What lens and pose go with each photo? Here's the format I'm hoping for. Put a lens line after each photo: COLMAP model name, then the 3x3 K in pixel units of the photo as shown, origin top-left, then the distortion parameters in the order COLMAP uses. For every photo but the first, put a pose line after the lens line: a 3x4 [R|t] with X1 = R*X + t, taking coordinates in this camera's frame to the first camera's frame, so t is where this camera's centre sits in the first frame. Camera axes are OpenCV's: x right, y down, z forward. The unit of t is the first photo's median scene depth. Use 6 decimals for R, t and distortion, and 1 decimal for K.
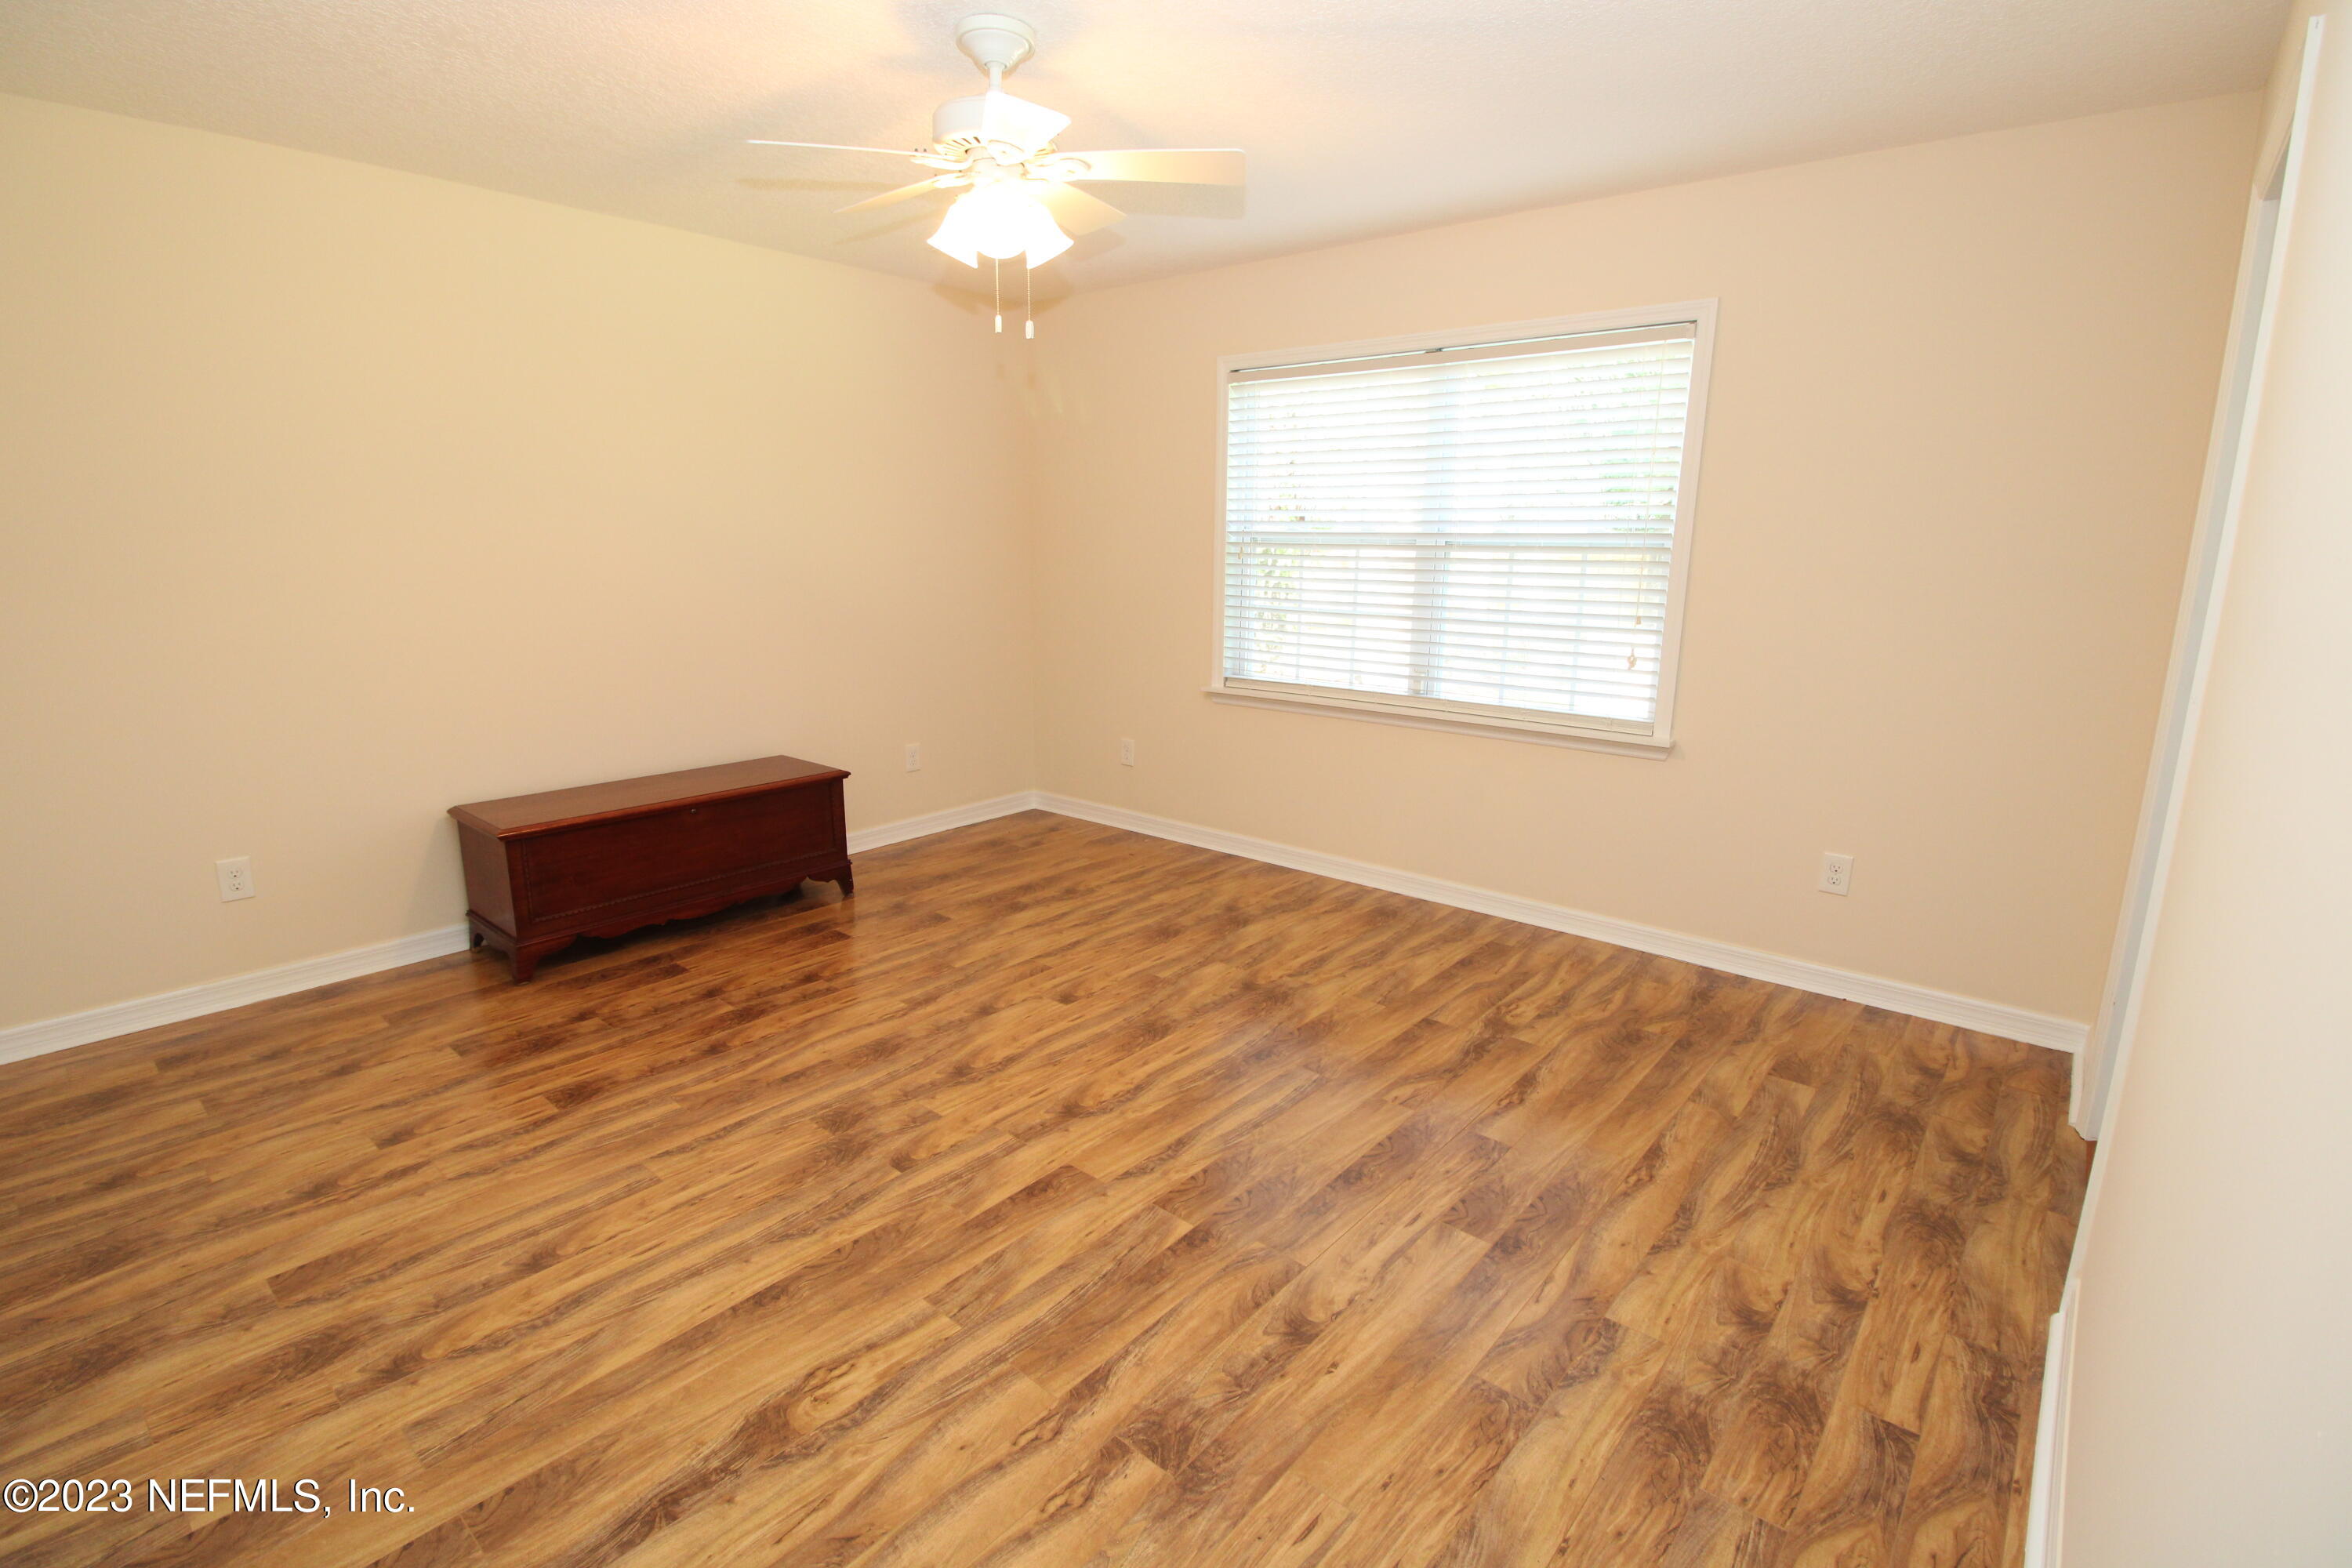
lens RADIAL K [[1089.4, 0, 1166.0], [0, 1089.4, 782.0], [0, 0, 1]] dist [-0.000202, -0.013114]
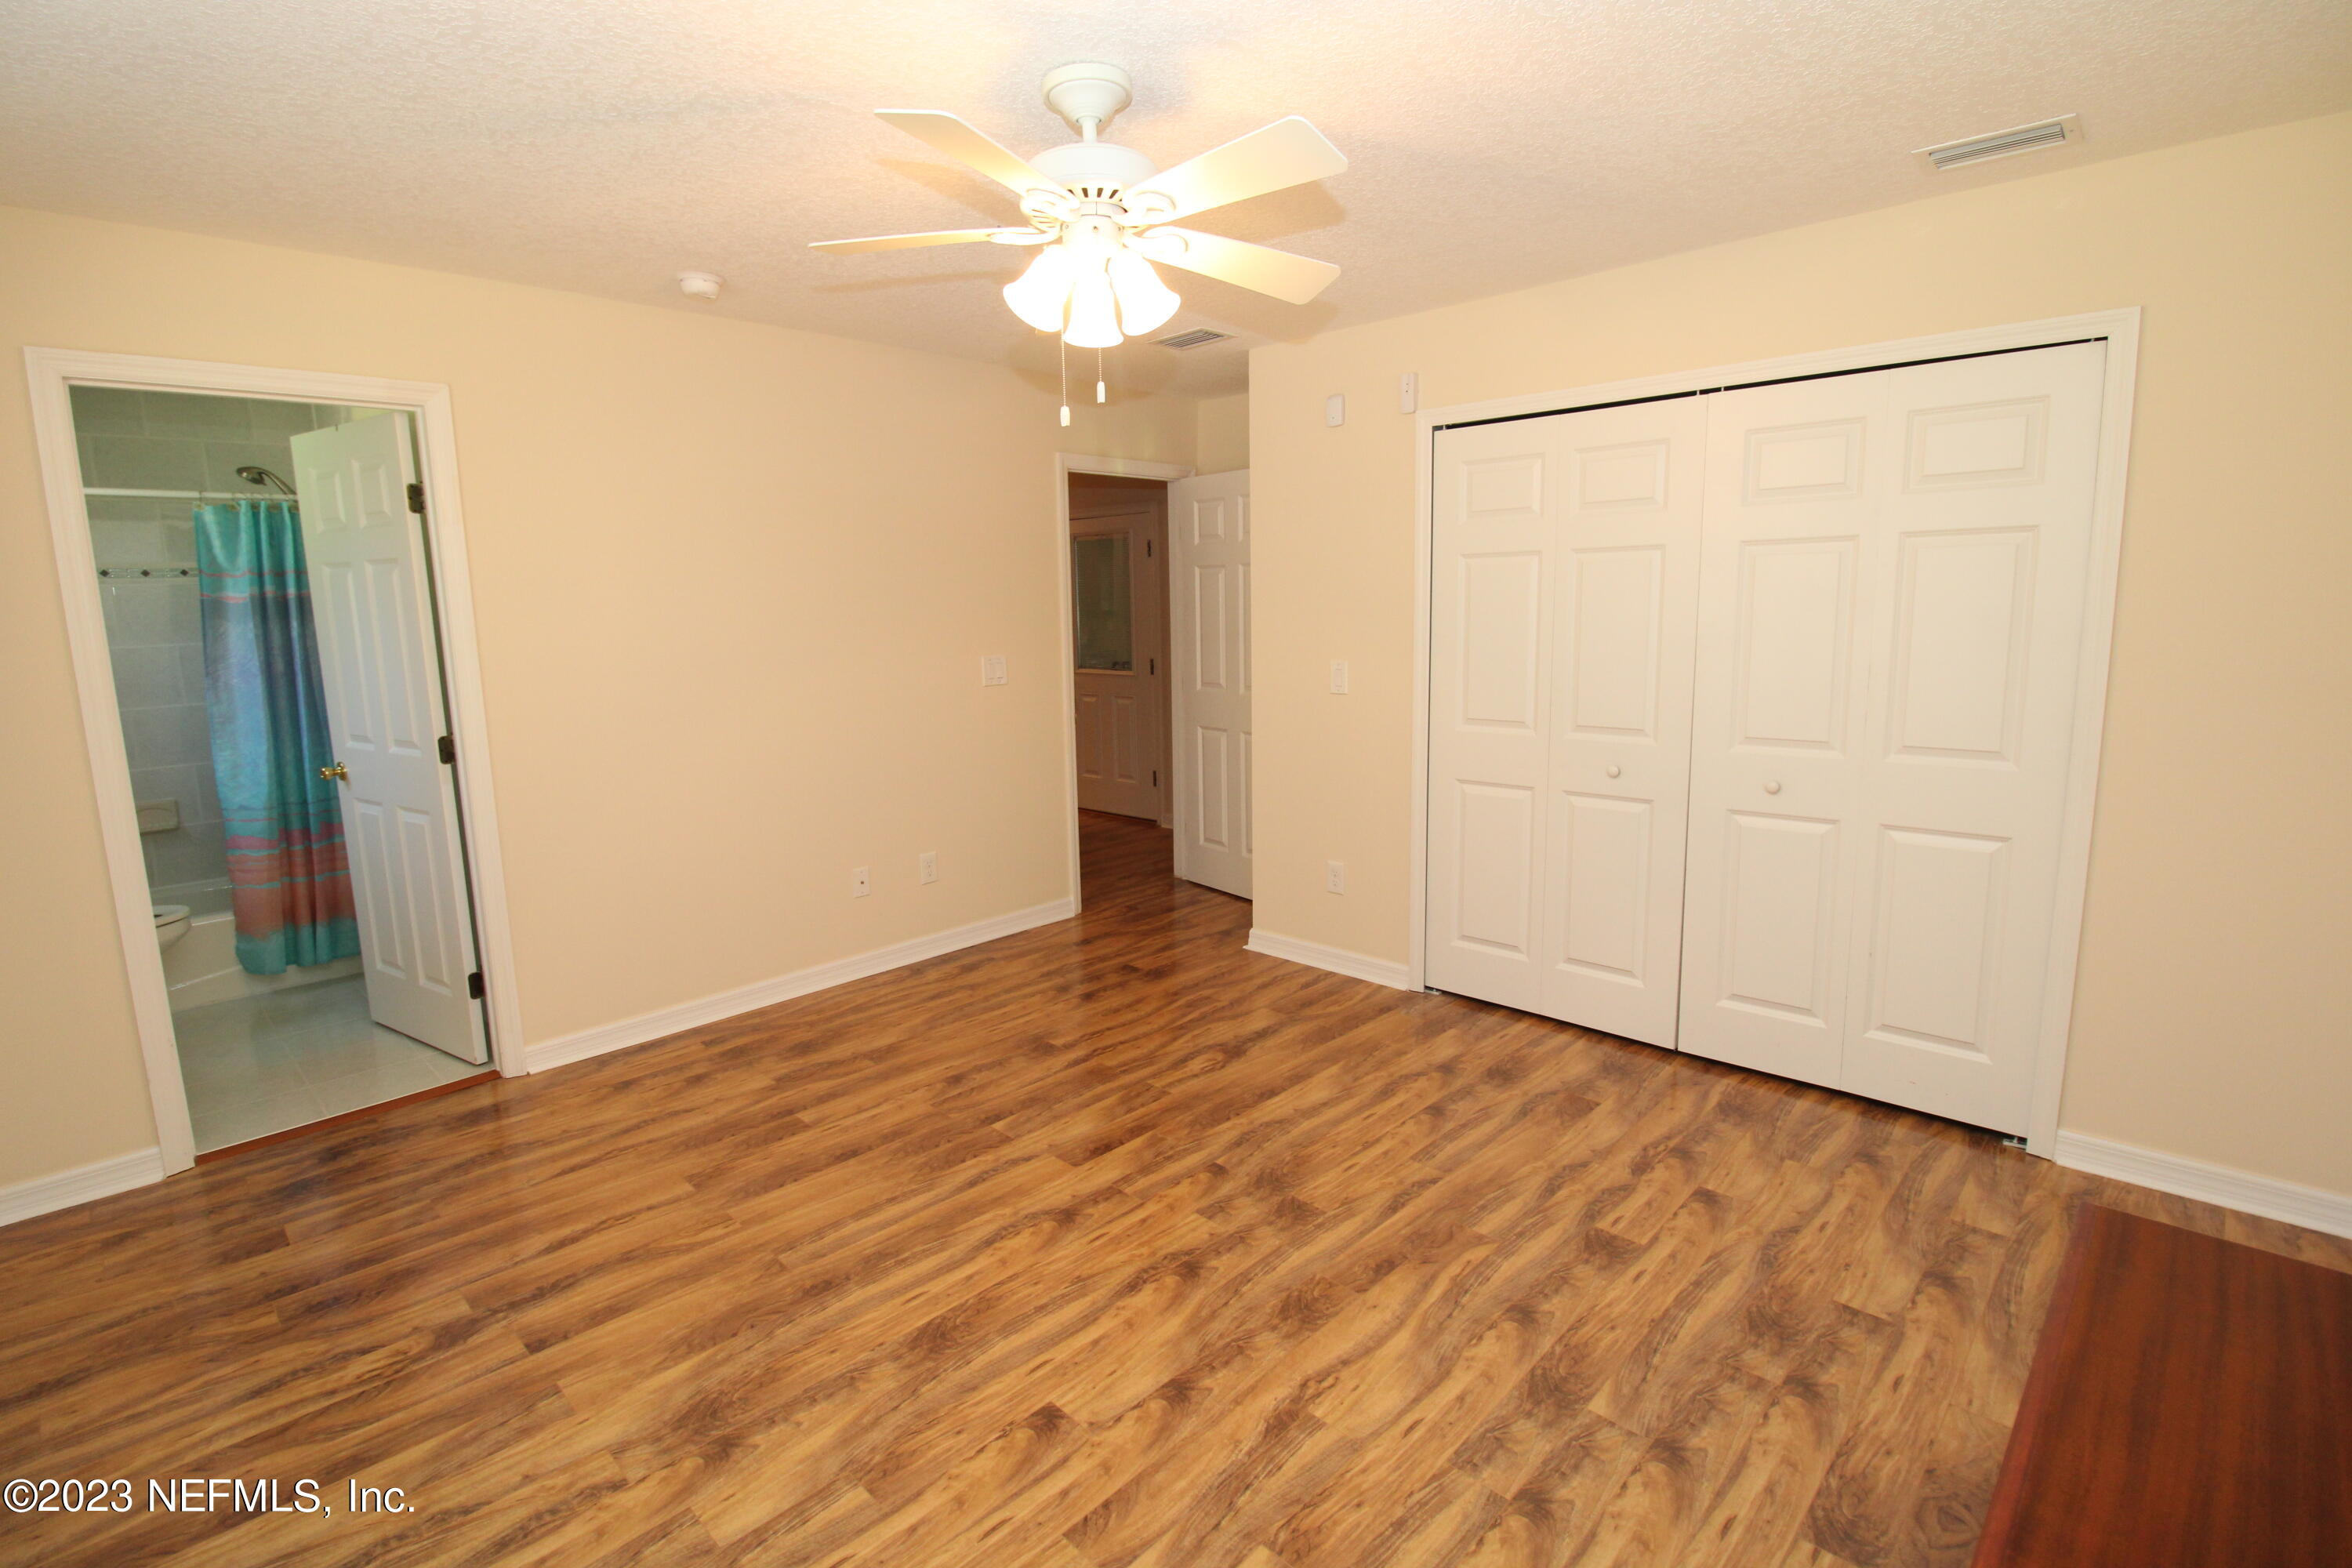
lens RADIAL K [[1089.4, 0, 1159.8], [0, 1089.4, 767.9], [0, 0, 1]] dist [-0.000202, -0.013114]
pose [[-0.997350, -0.000048, 0.072757, -0.223117], [0.026604, 0.930507, 0.365307, -0.398489], [-0.067718, 0.366274, -0.928039, 1.617524]]
